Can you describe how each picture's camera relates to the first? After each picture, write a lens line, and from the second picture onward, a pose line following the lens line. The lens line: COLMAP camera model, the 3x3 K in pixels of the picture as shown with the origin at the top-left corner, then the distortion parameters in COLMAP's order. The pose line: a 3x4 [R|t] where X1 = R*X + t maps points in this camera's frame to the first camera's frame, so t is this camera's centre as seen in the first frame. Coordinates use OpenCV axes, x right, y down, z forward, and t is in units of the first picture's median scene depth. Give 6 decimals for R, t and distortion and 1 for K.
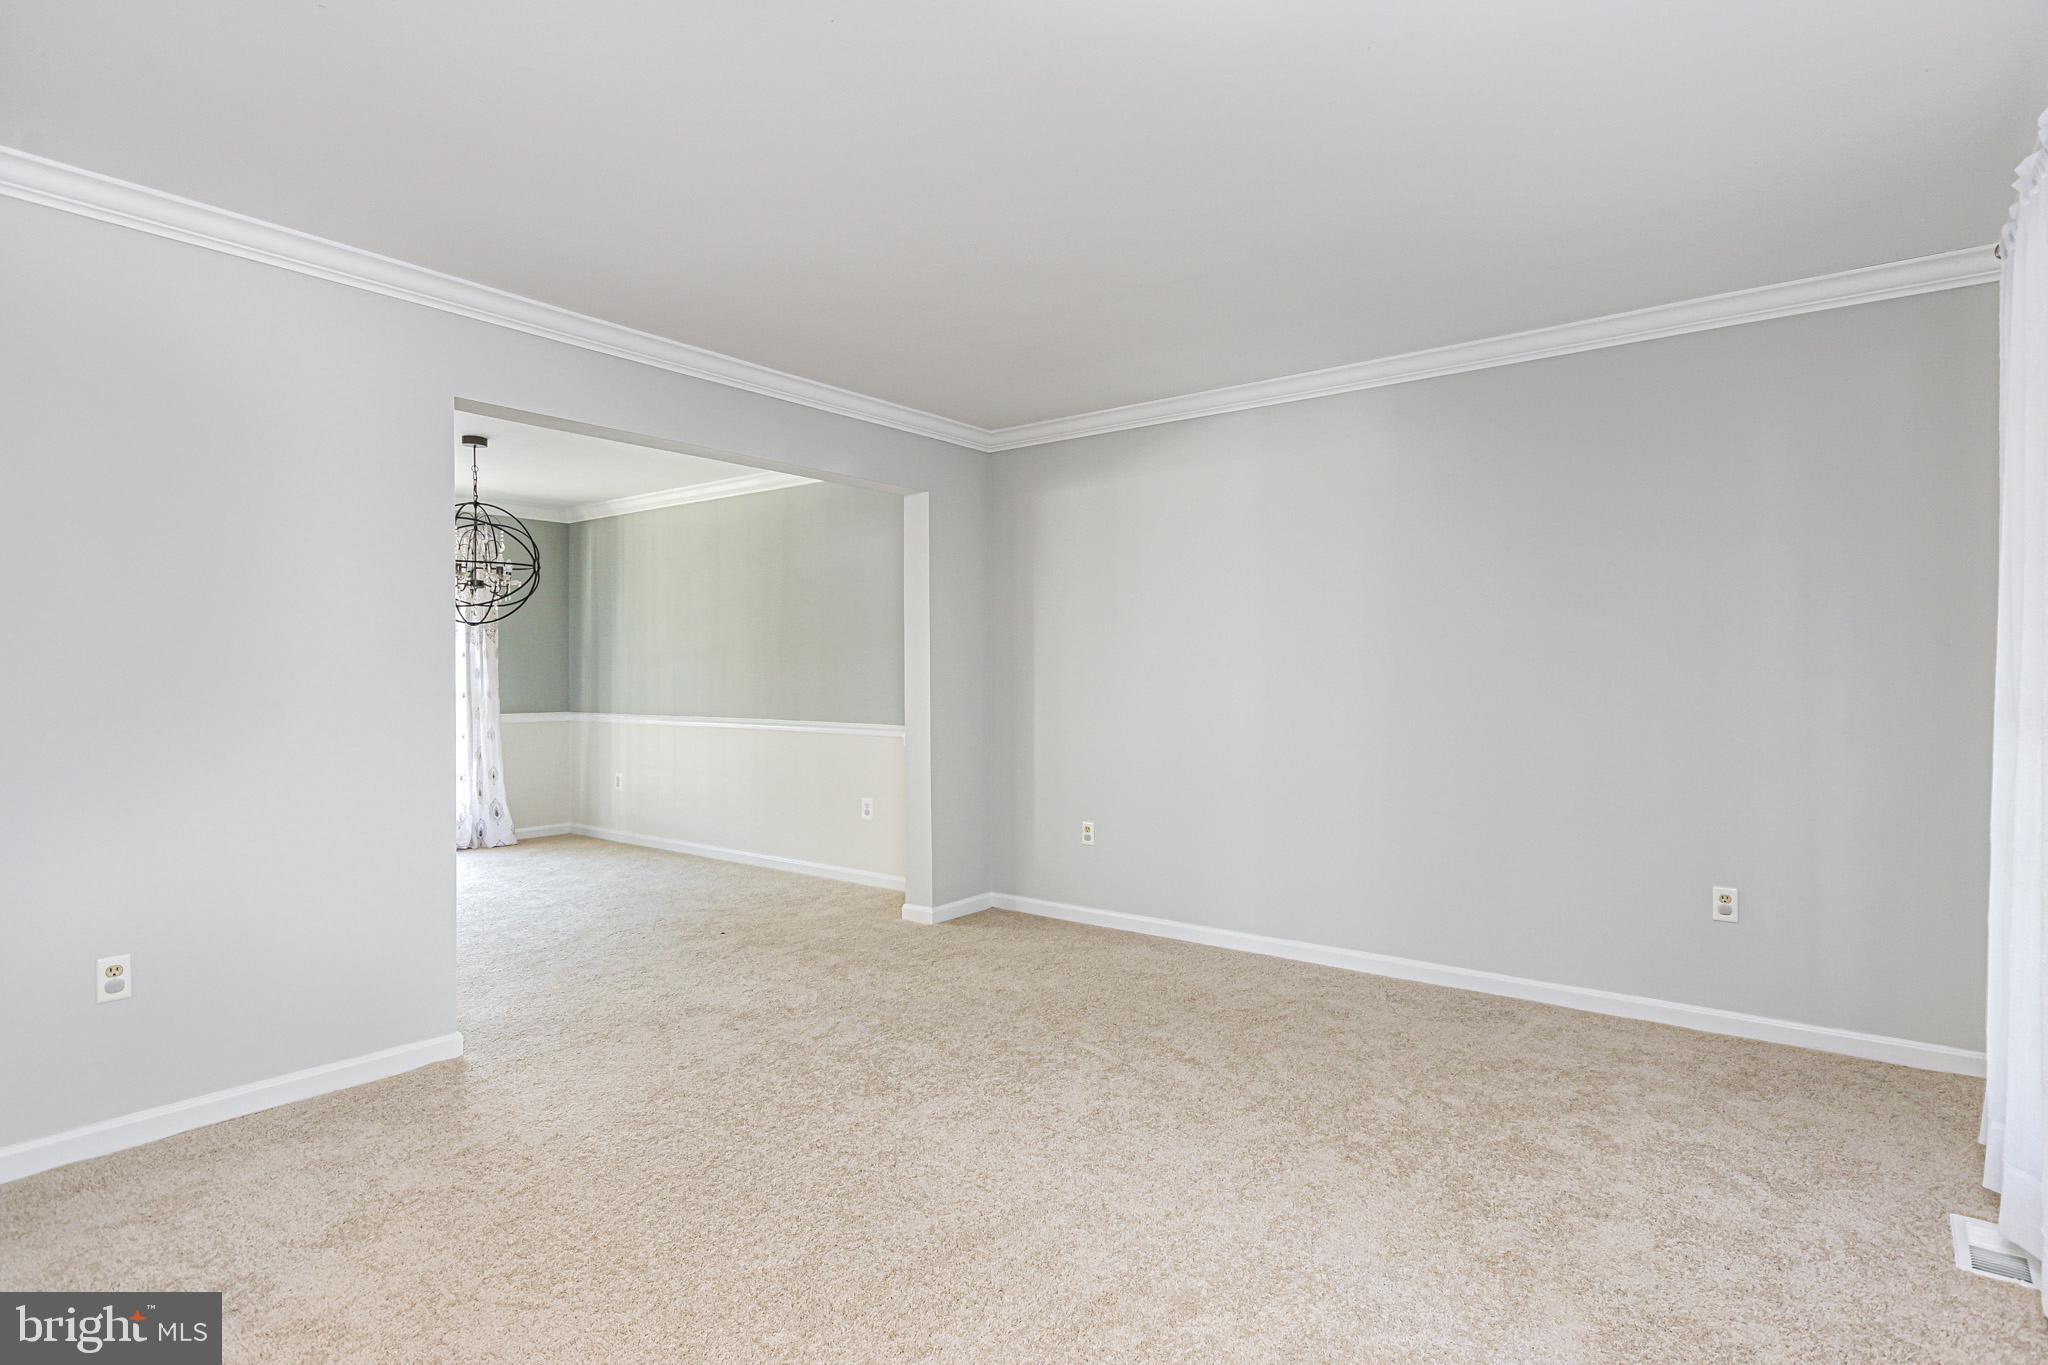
lens RADIAL K [[1054.4, 0, 1024.0], [0, 1054.4, 682.5], [0, 0, 1]] dist [0.000359, 0.000022]
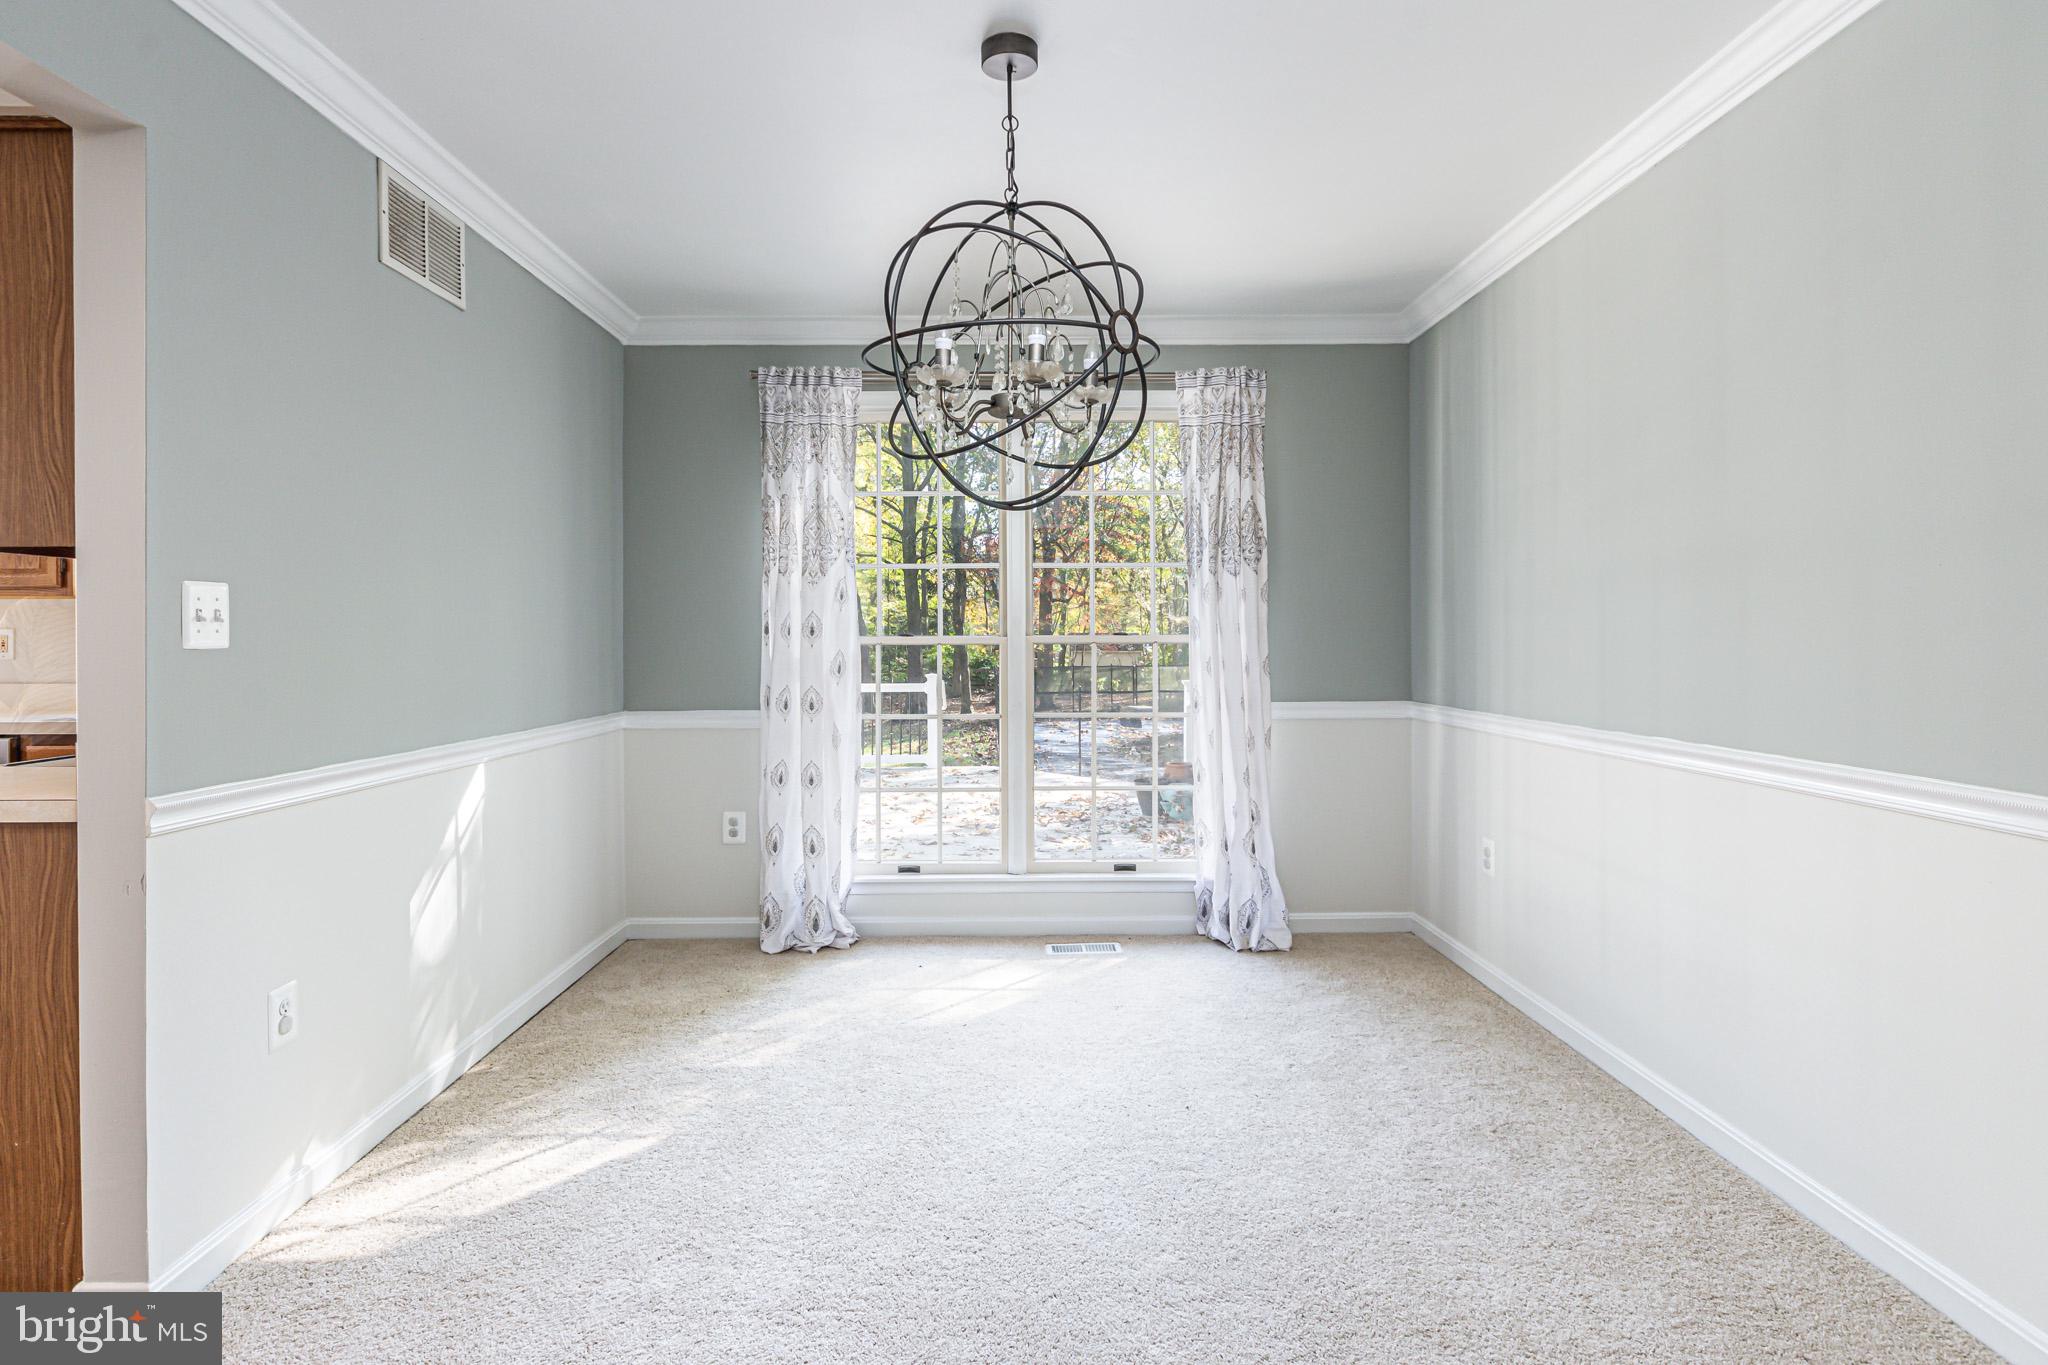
lens RADIAL K [[1072.9, 0, 1024.0], [0, 1072.9, 640.0], [0, 0, 1]] dist [0.039382, 0.000042]
pose [[0.630227, 0.000376, -0.776411, -0.138708], [-0.002906, 0.999994, -0.001875, -0.001799], [0.776406, 0.003438, 0.630224, 0.528735]]
